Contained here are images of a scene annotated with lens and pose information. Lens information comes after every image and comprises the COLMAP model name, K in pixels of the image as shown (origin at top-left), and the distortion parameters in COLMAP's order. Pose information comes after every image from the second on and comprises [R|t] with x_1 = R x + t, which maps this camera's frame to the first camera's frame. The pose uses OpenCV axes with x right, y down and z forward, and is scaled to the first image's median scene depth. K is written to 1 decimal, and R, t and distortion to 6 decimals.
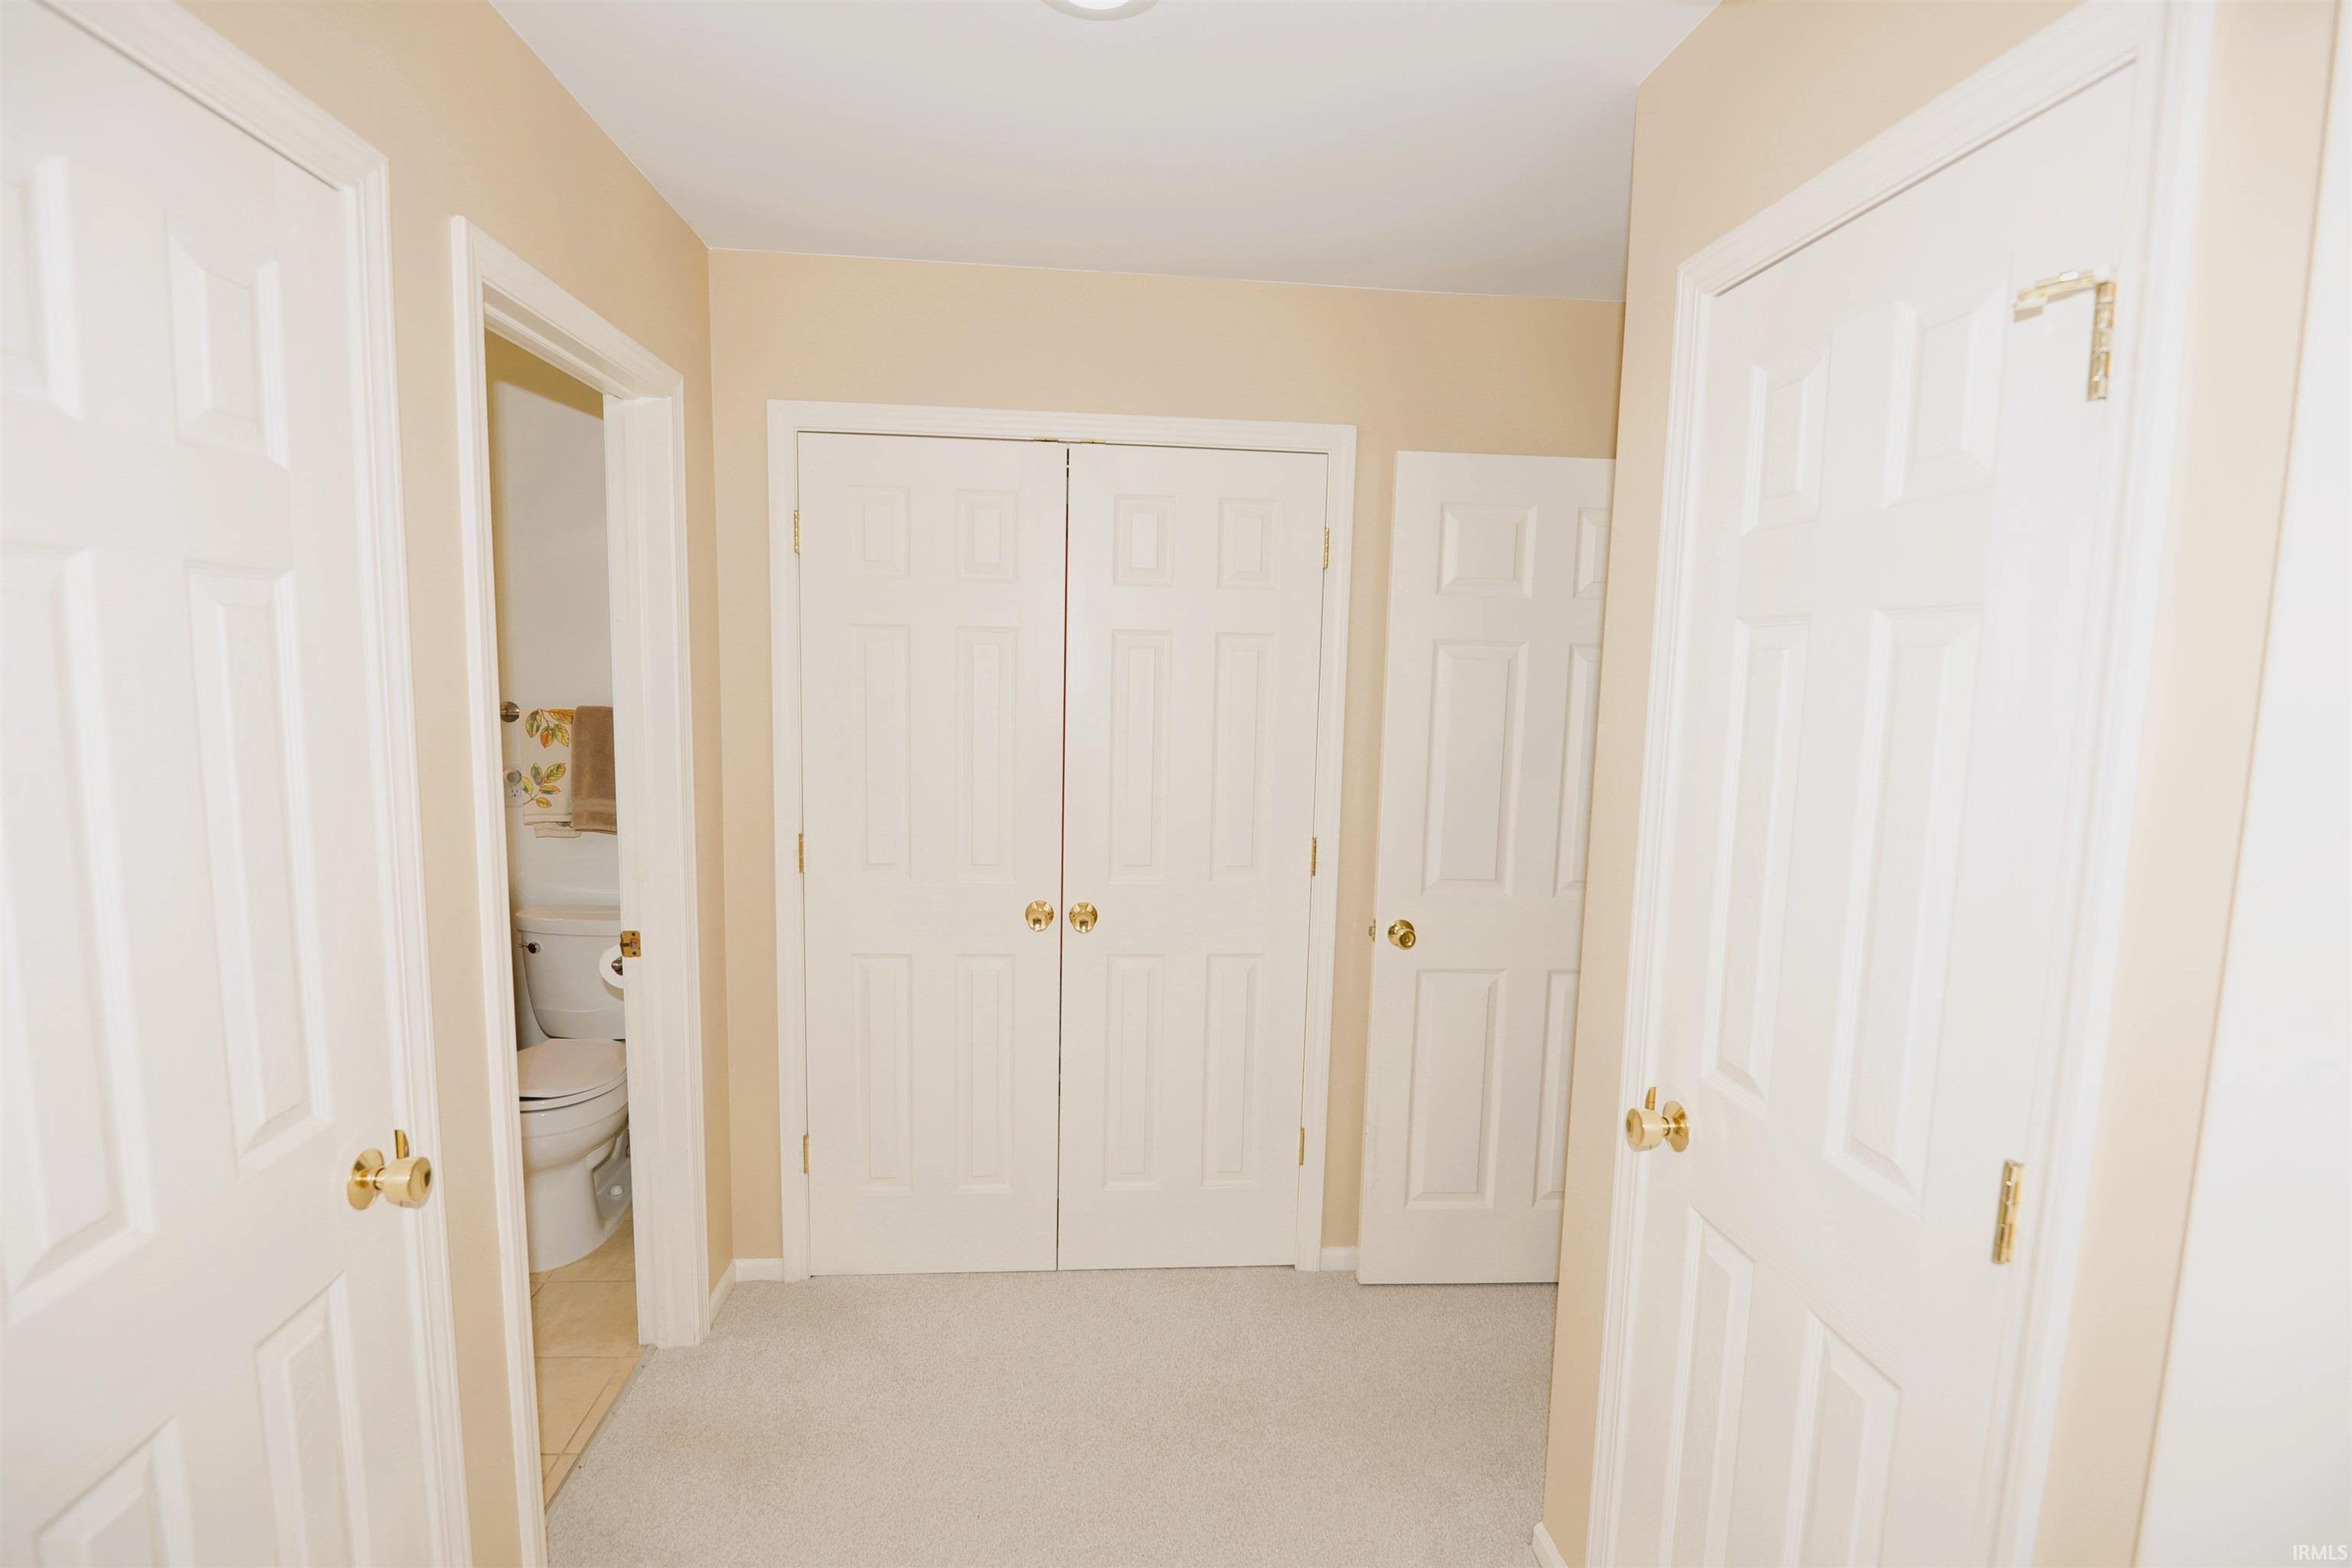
lens RADIAL K [[1104.4, 0, 1181.2], [0, 1104.4, 800.8], [0, 0, 1]] dist [-0.015239, -0.000119]
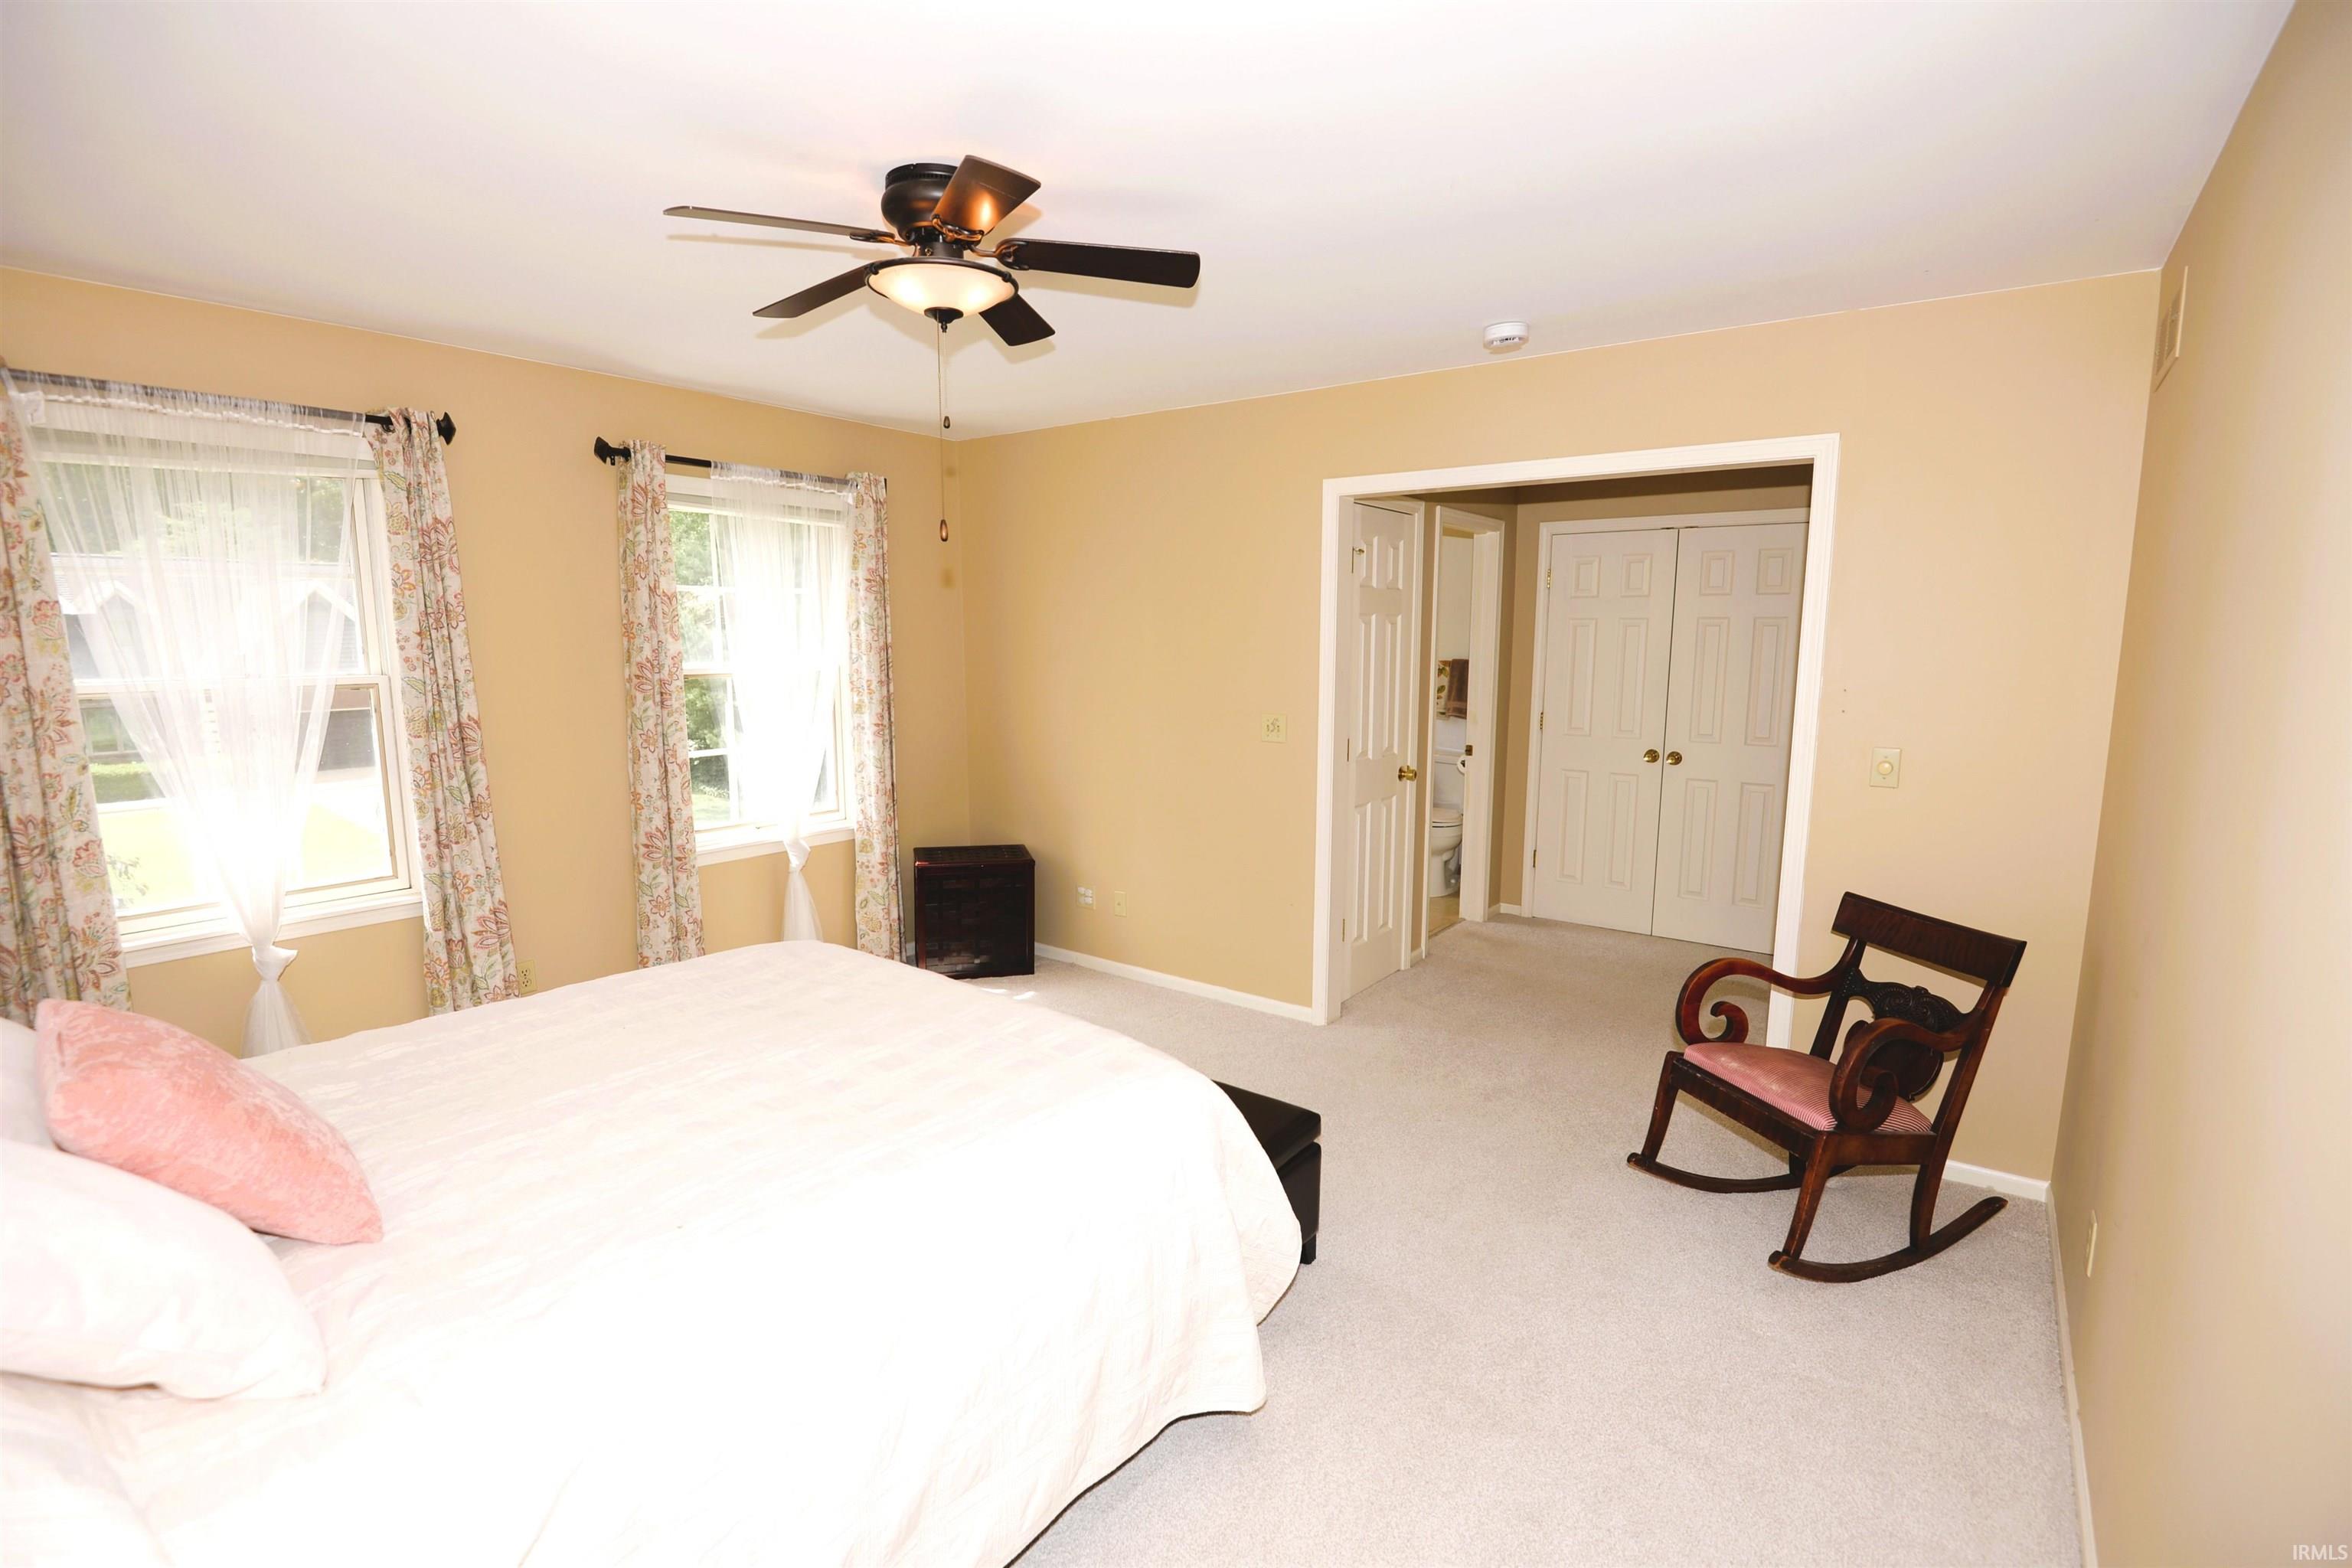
lens RADIAL K [[1075.8, 0, 1172.3], [0, 1075.8, 791.6], [0, 0, 1]] dist [-0.004938, -0.001546]
pose [[0.738065, 0.077534, -0.670260, 0.549003], [-0.065689, 0.996914, 0.042987, 0.139821], [0.671525, 0.012302, 0.740880, -1.070684]]
